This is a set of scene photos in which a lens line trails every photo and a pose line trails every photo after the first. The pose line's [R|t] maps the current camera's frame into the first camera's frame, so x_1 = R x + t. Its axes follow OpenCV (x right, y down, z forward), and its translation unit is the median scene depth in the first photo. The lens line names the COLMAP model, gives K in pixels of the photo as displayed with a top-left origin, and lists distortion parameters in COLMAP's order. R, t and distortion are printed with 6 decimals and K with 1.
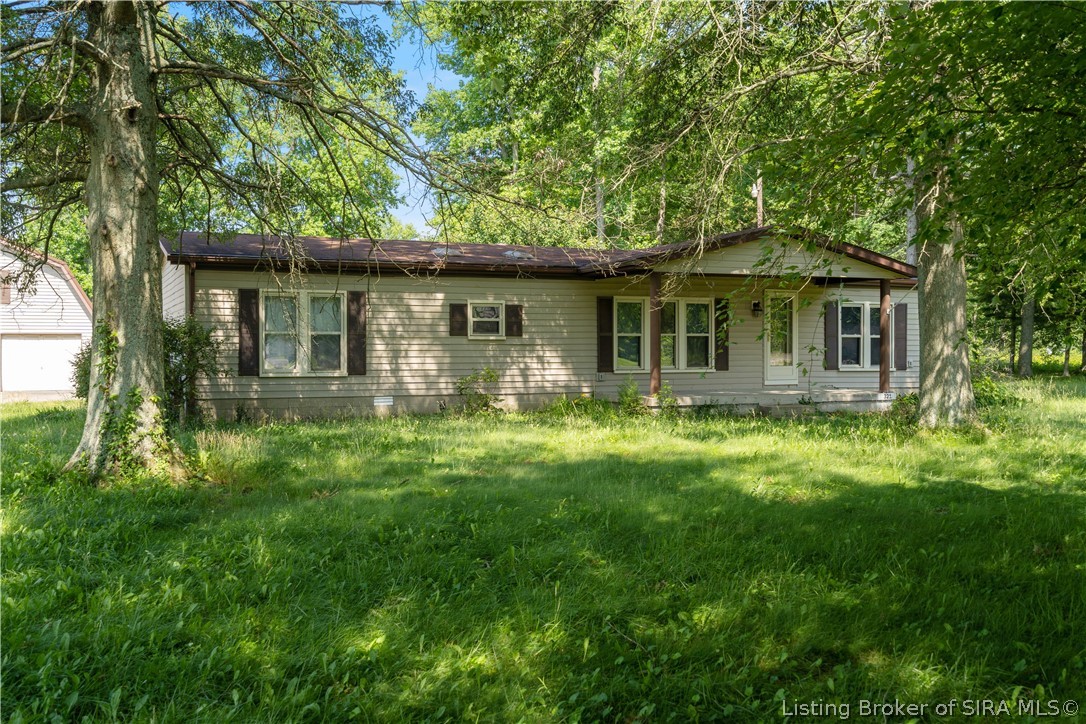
lens RADIAL K [[1045.7, 0, 547.0], [0, 1045.7, 362.2], [0, 0, 1]] dist [0.008063, 0.000000]
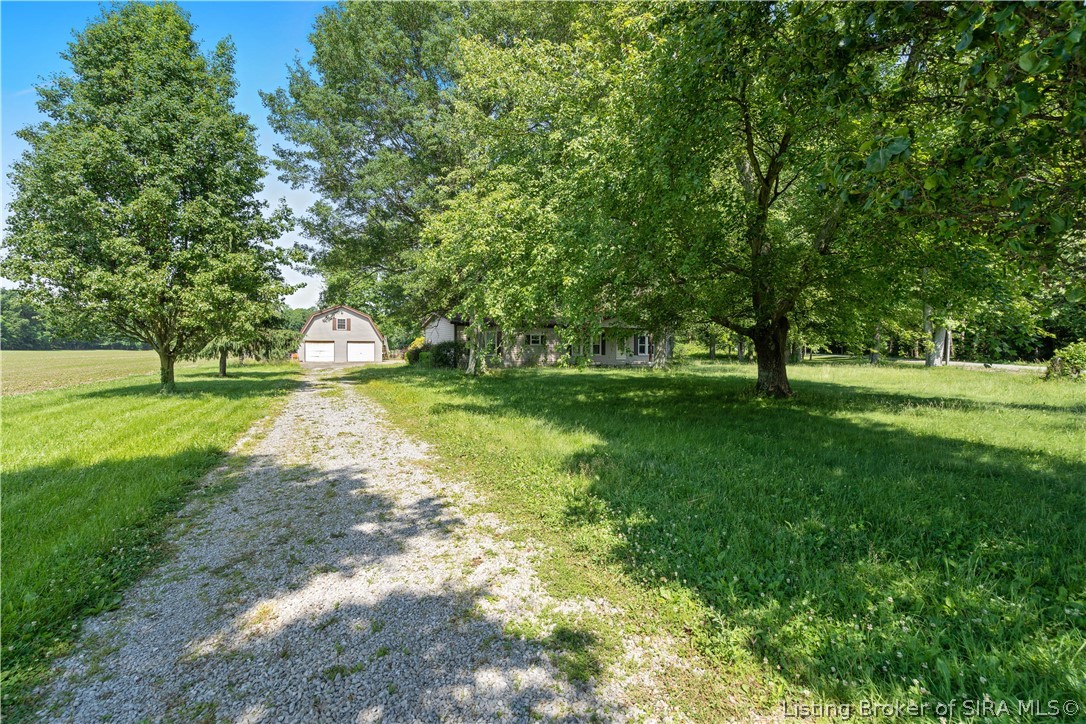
lens RADIAL K [[489.0, 0, 543.4], [0, 489.0, 361.1], [0, 0, 1]] dist [-0.000667, 0.000236]
pose [[0.998443, 0.005382, 0.055525, -0.119569], [-0.006294, 0.999848, 0.016264, 0.002804], [-0.055429, -0.016588, 0.998325, -0.595431]]
